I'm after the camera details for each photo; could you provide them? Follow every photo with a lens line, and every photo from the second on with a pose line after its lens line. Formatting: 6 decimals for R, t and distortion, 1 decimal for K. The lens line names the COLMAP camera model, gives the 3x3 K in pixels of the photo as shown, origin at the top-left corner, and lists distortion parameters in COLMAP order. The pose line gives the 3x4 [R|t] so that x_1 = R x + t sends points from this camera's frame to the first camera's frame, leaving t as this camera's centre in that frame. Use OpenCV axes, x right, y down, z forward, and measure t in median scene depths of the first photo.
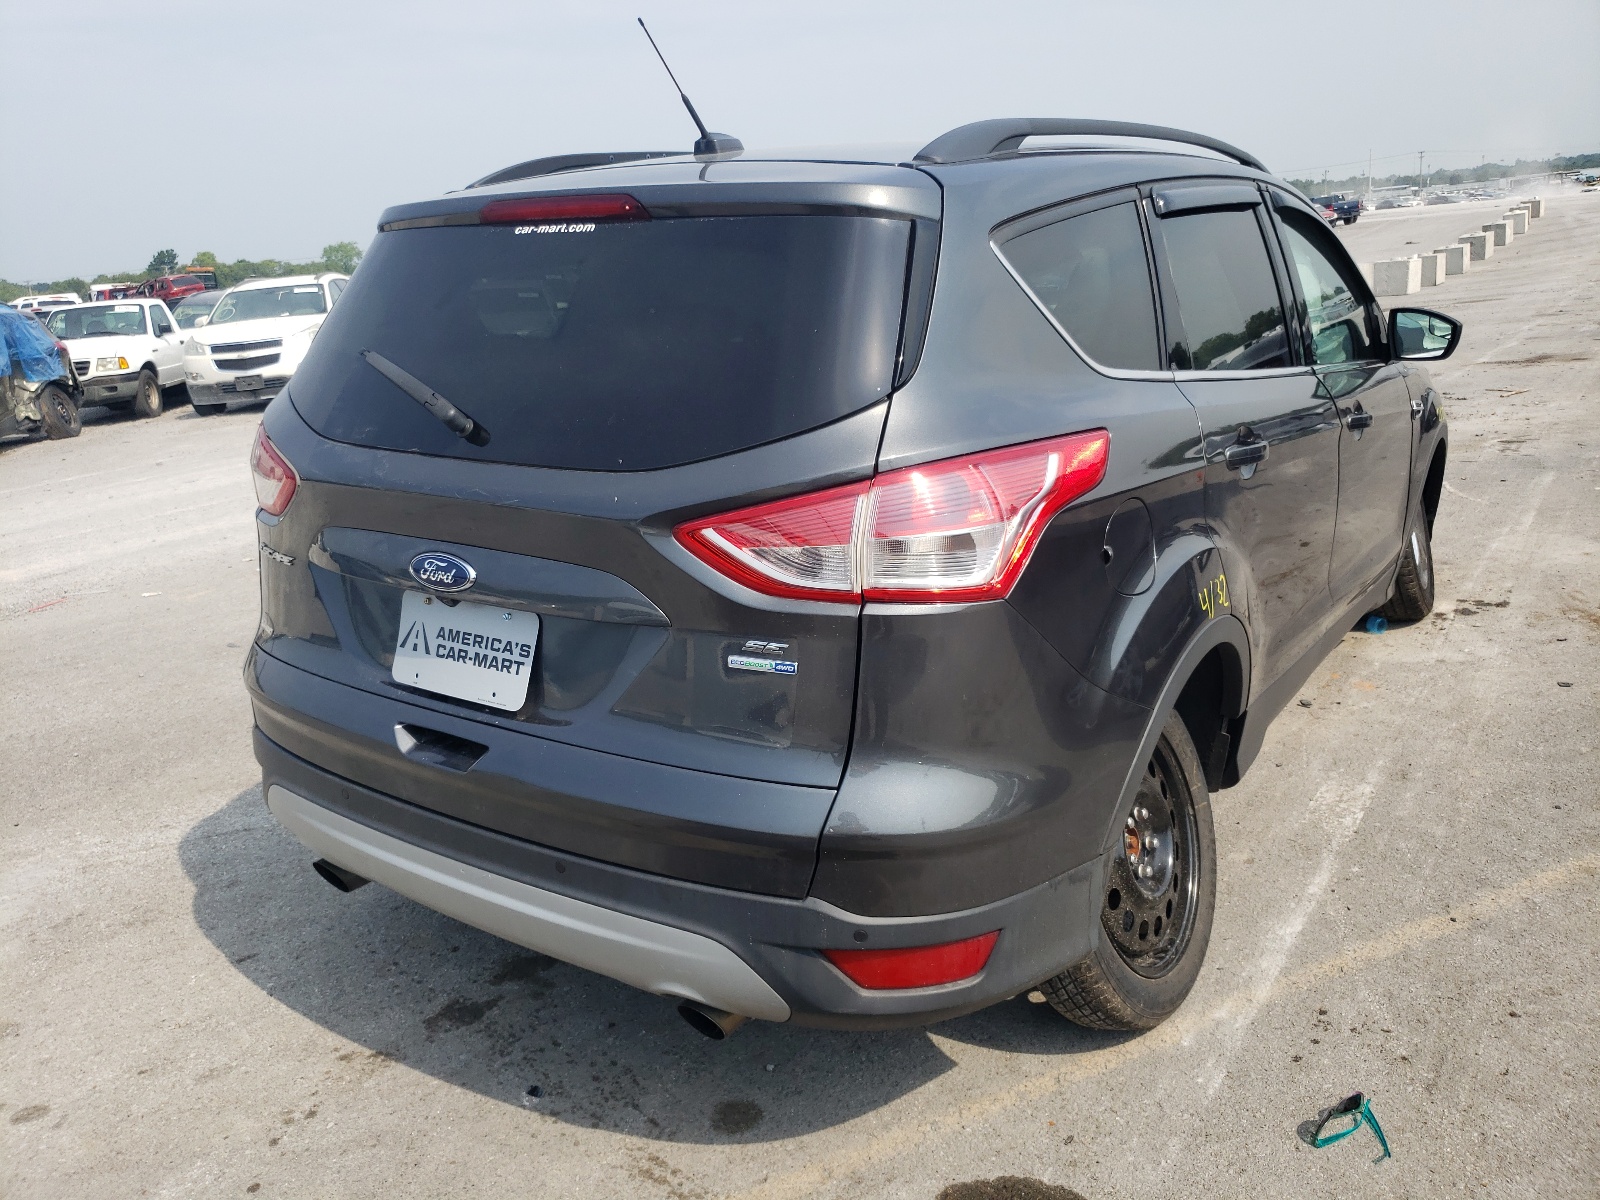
lens RADIAL K [[1247.0, 0, 825.6], [0, 1247.0, 601.3], [0, 0, 1]] dist [-0.001407, -0.002850]
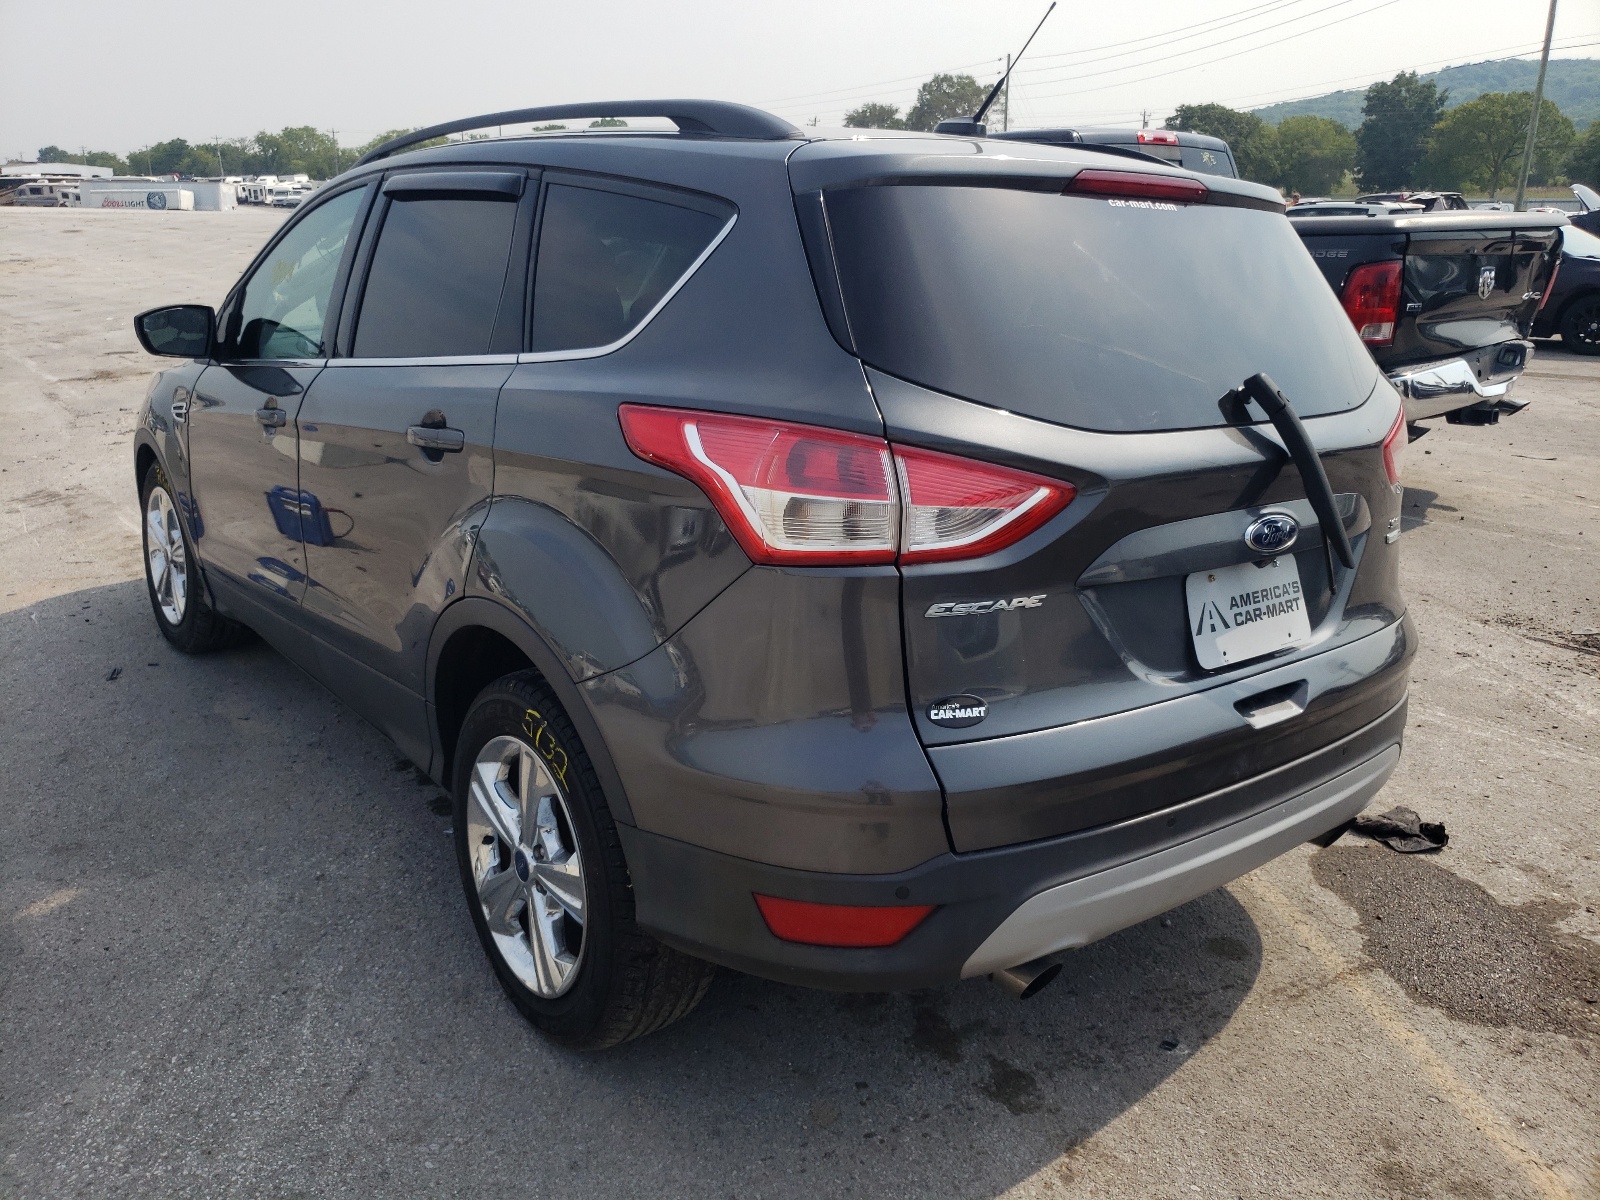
lens RADIAL K [[1247.0, 0, 825.6], [0, 1247.0, 601.3], [0, 0, 1]] dist [-0.001407, -0.002850]
pose [[0.305403, -0.218302, 0.926862, -1.273694], [0.221764, 0.962907, 0.153720, -0.193291], [-0.926040, 0.158599, 0.342486, 0.908698]]
